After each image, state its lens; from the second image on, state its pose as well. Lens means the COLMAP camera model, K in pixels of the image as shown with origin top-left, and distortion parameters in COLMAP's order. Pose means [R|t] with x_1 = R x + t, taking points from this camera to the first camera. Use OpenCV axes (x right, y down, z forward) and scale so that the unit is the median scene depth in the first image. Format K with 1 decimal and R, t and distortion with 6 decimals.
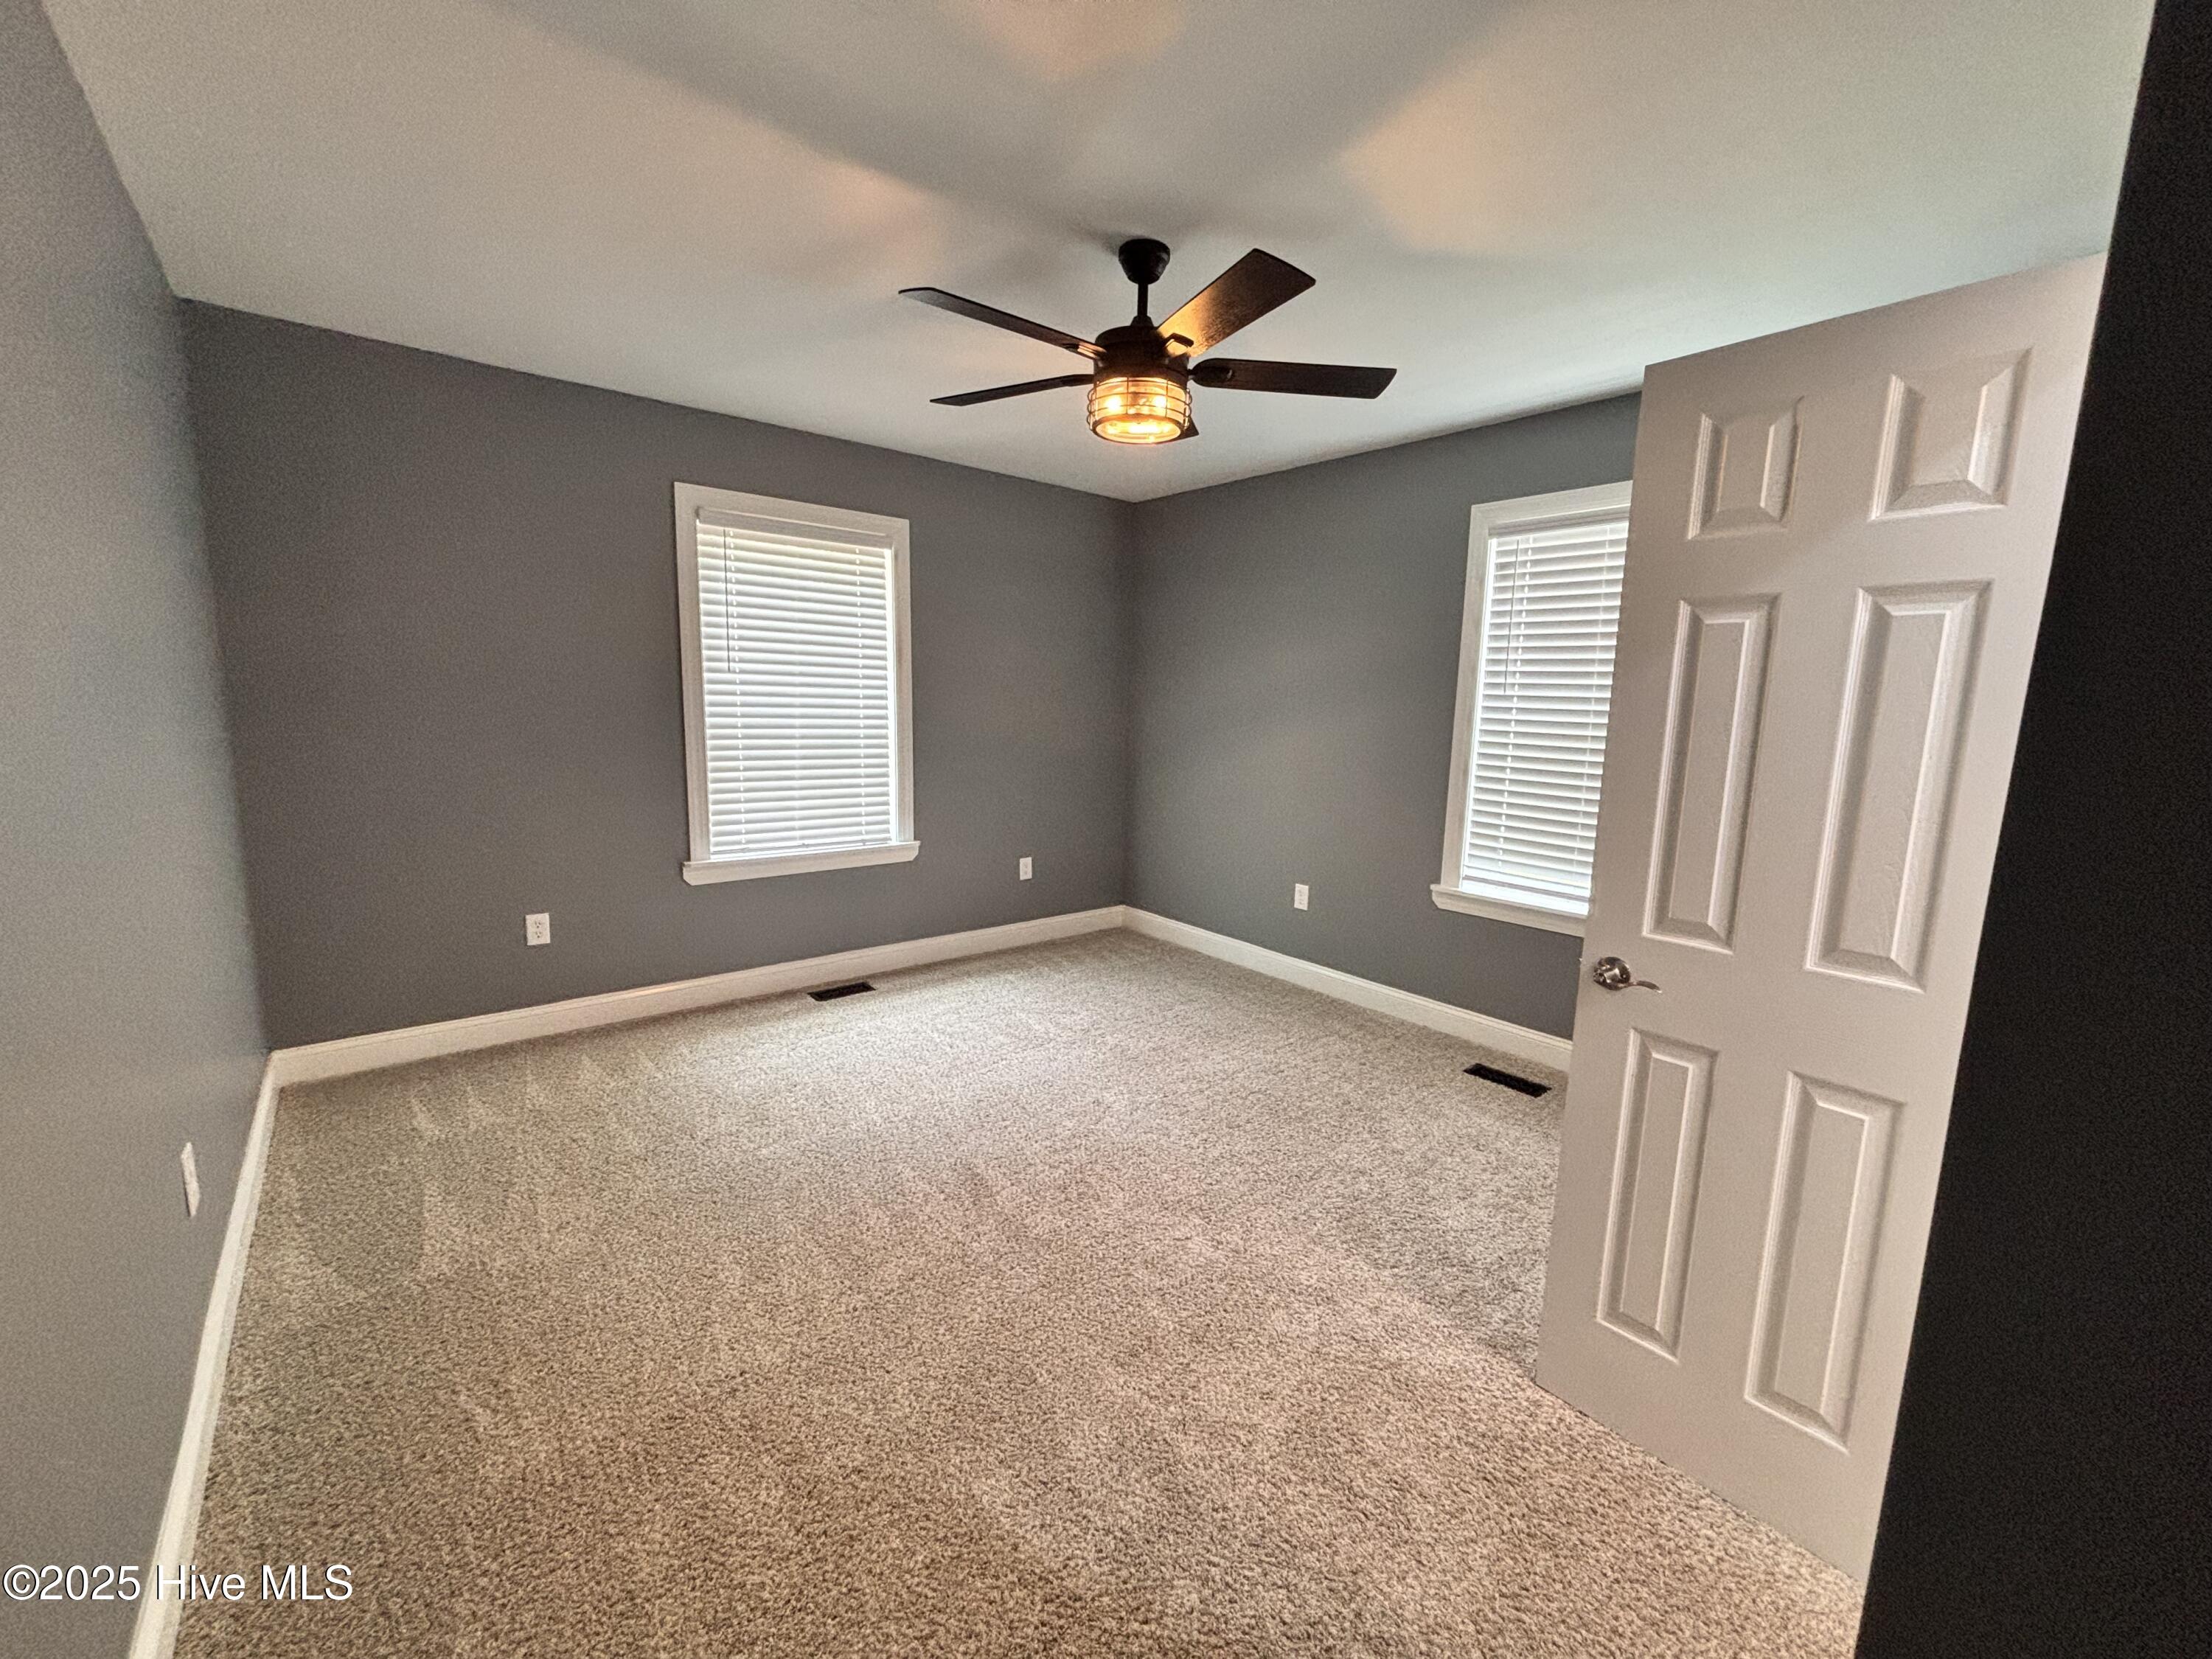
lens RADIAL K [[890.1, 0, 1101.4], [0, 890.1, 826.5], [0, 0, 1]] dist [0.001483, 0.000315]
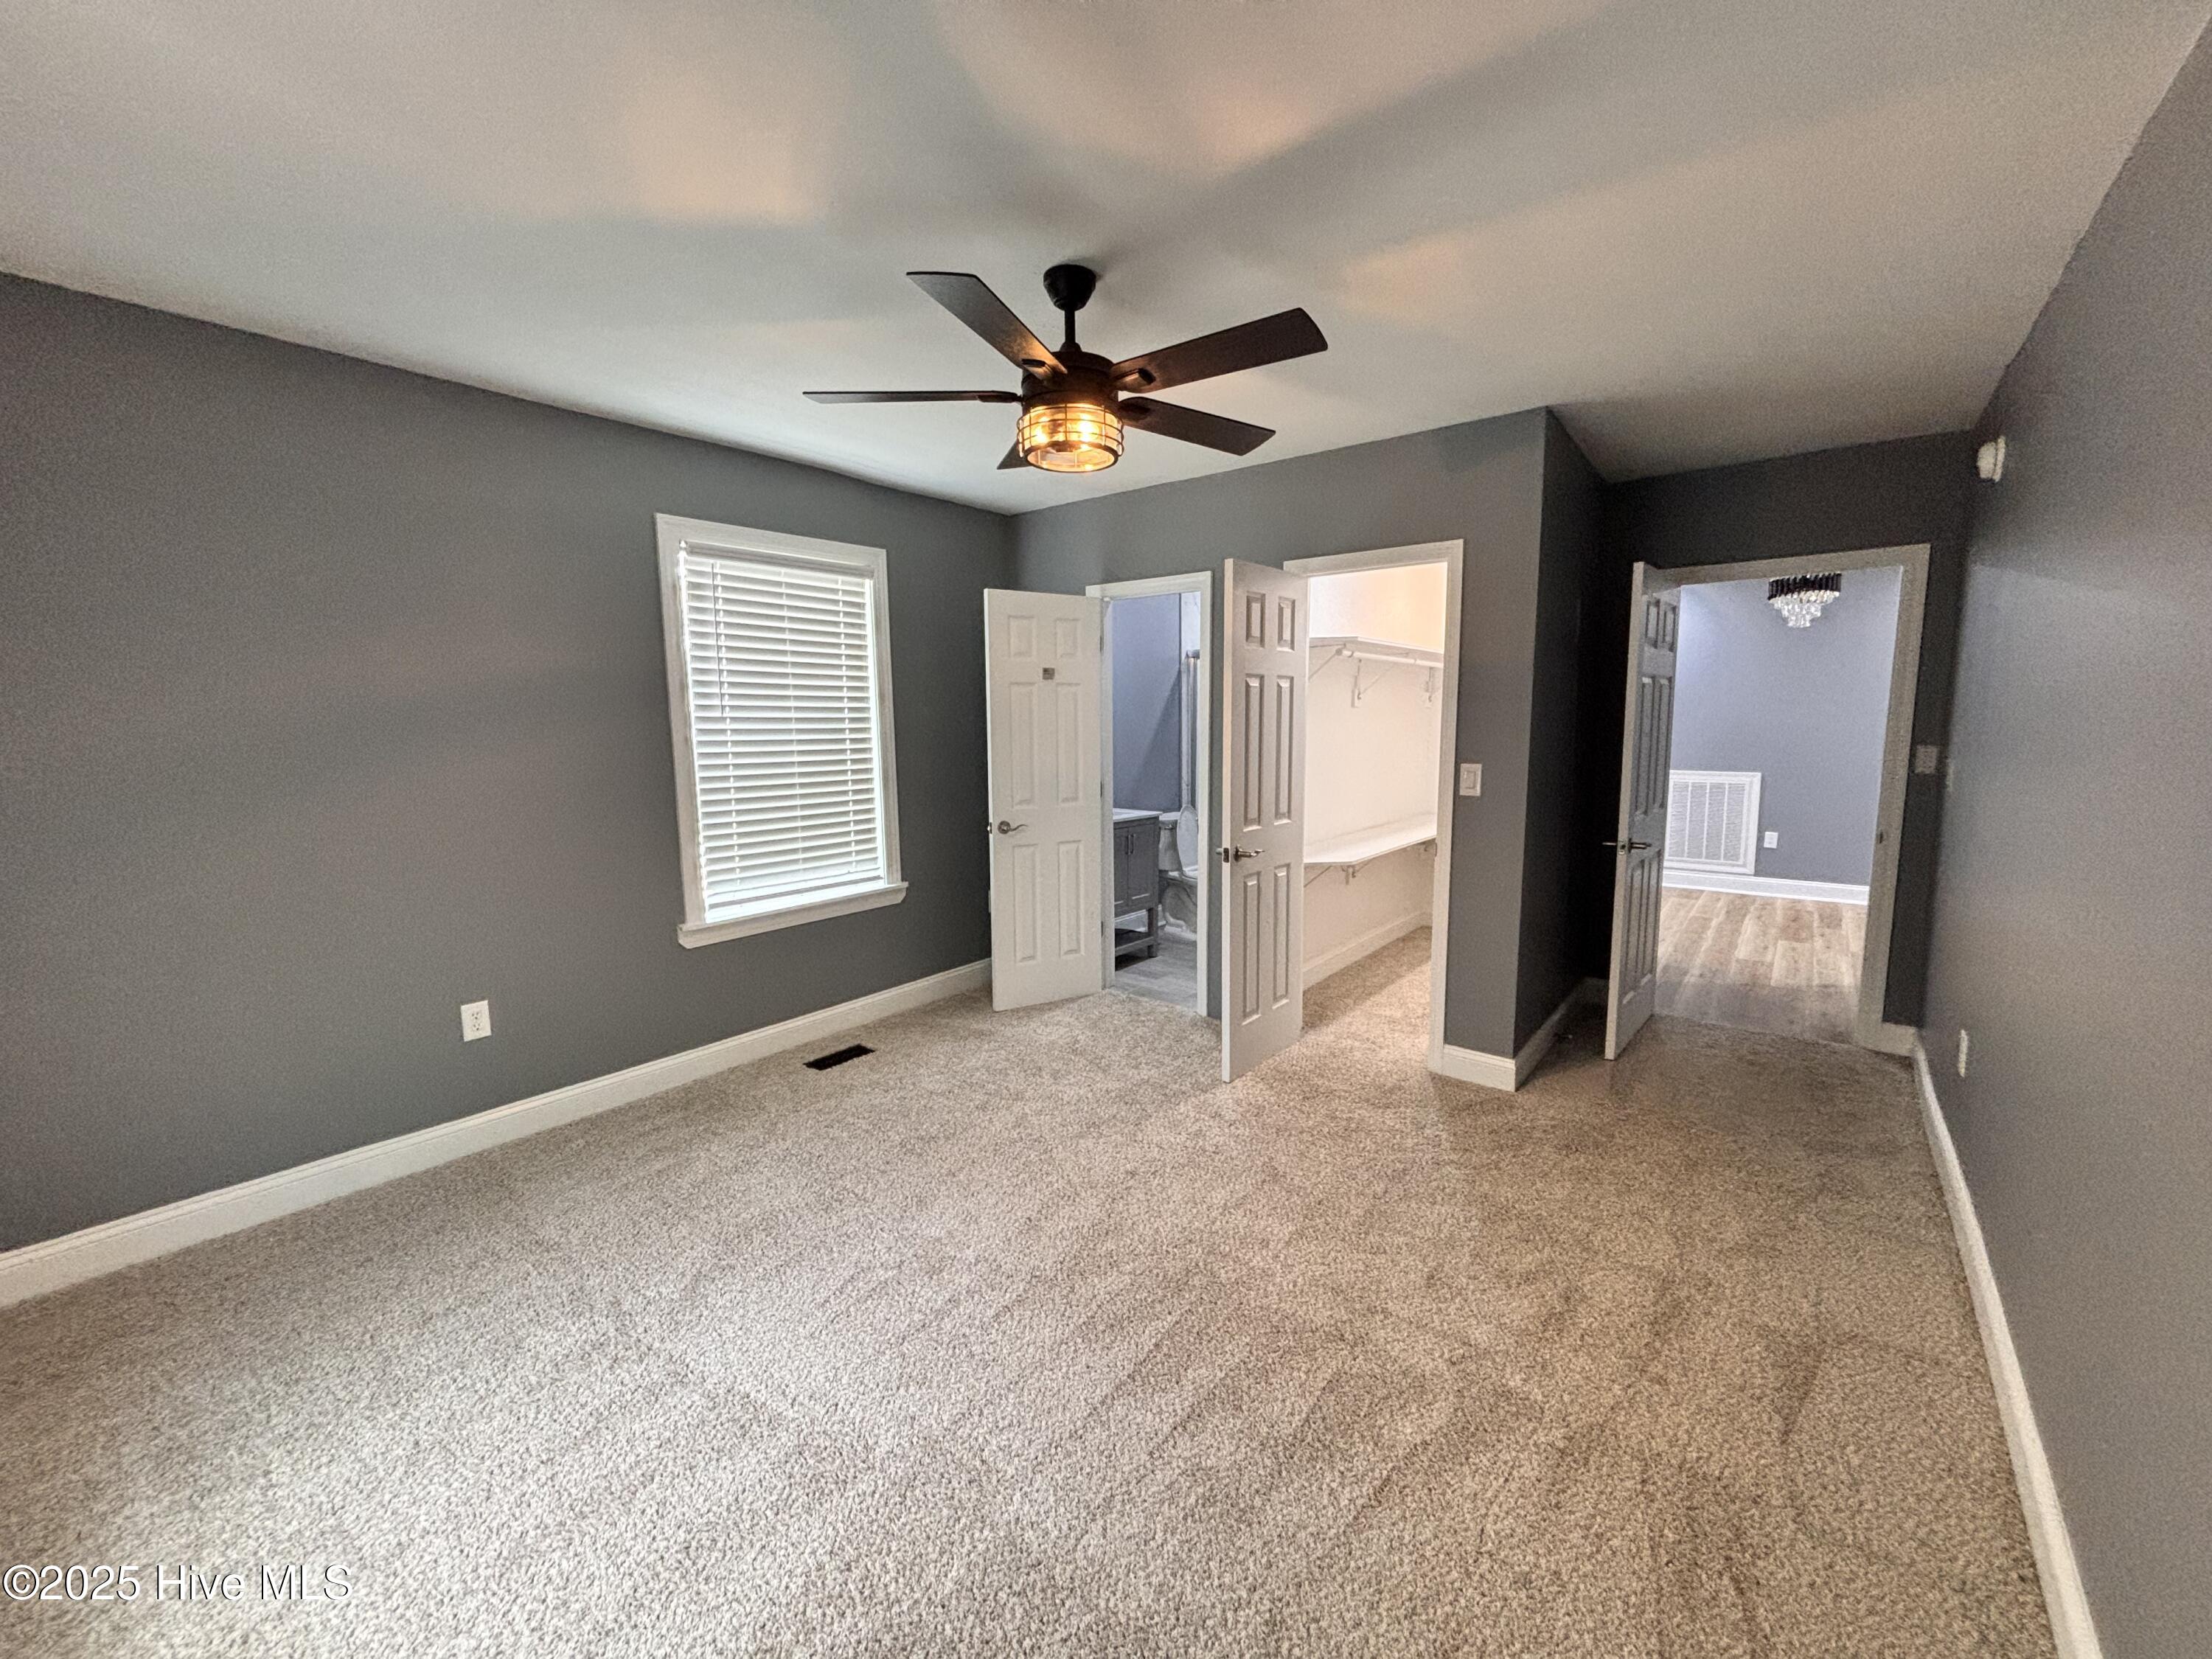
lens RADIAL K [[890.1, 0, 1108.5], [0, 890.1, 831.9], [0, 0, 1]] dist [0.001483, 0.000315]
pose [[-0.212567, -0.150156, 0.965541, -0.624395], [0.143380, 0.972634, 0.182825, -0.141520], [-0.966570, 0.177302, -0.185220, 0.780565]]
